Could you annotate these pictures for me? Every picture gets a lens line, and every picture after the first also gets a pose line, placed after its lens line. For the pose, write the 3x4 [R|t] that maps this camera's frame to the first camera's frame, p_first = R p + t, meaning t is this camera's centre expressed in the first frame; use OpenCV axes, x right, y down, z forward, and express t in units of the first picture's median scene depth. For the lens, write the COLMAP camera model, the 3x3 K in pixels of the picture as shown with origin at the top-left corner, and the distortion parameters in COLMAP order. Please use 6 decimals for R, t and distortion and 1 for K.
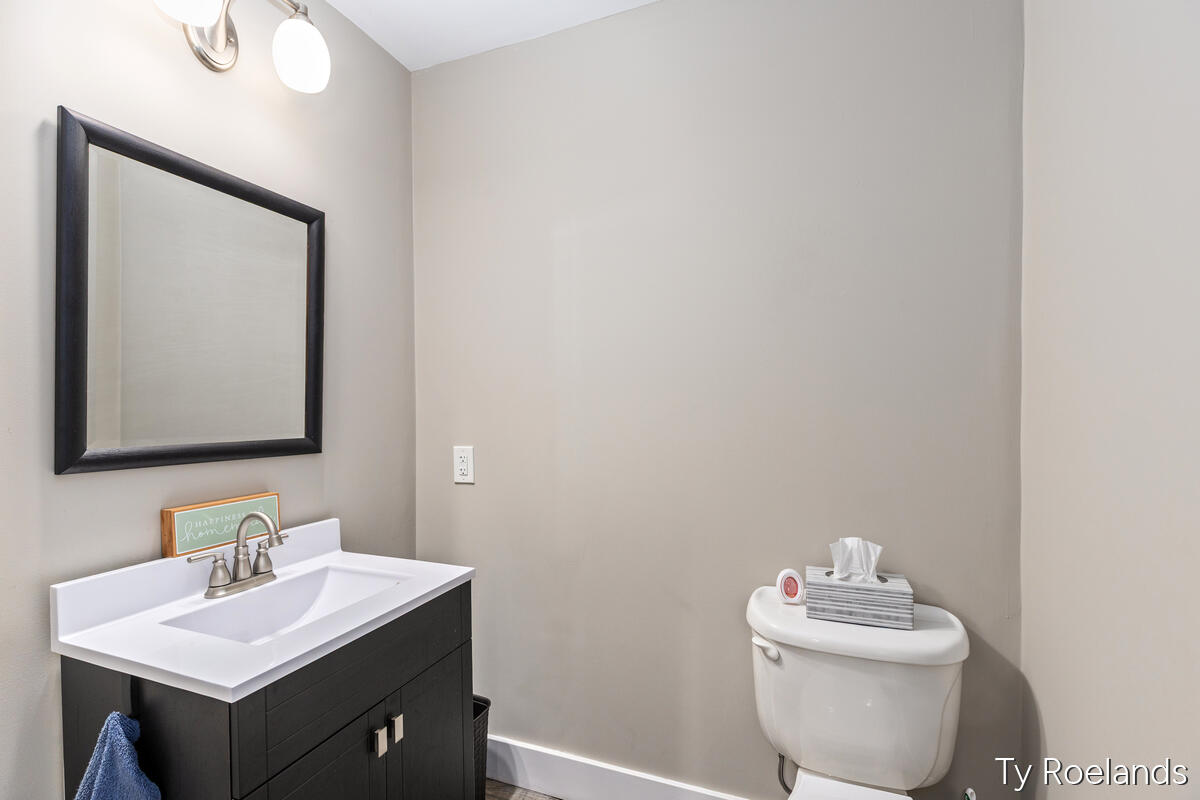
lens RADIAL K [[537.5, 0, 598.2], [0, 537.5, 403.0], [0, 0, 1]] dist [0.003436, 0.000167]
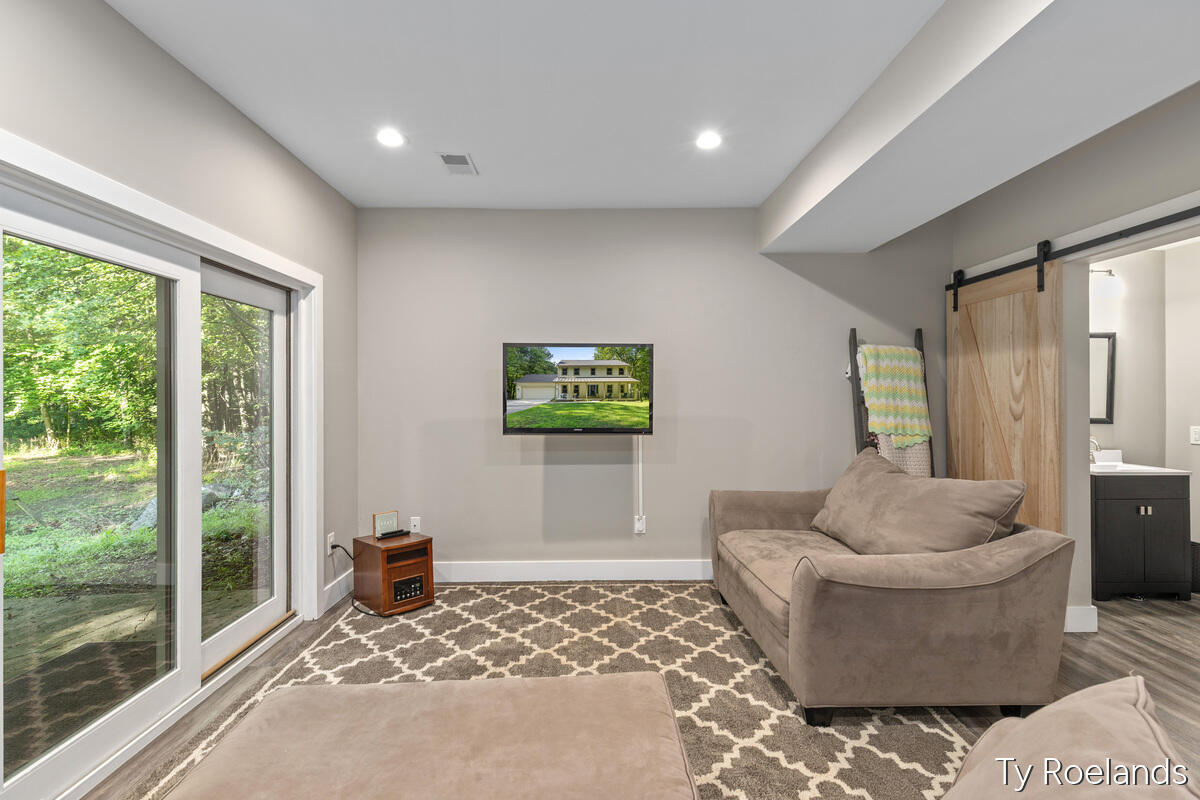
lens RADIAL K [[537.5, 0, 598.2], [0, 537.5, 402.1], [0, 0, 1]] dist [0.003436, 0.000167]
pose [[0.380048, 0.006931, -0.924941, 0.994223], [-0.002981, 0.999976, 0.006269, -0.024811], [0.924962, 0.000375, 0.380060, -2.399803]]
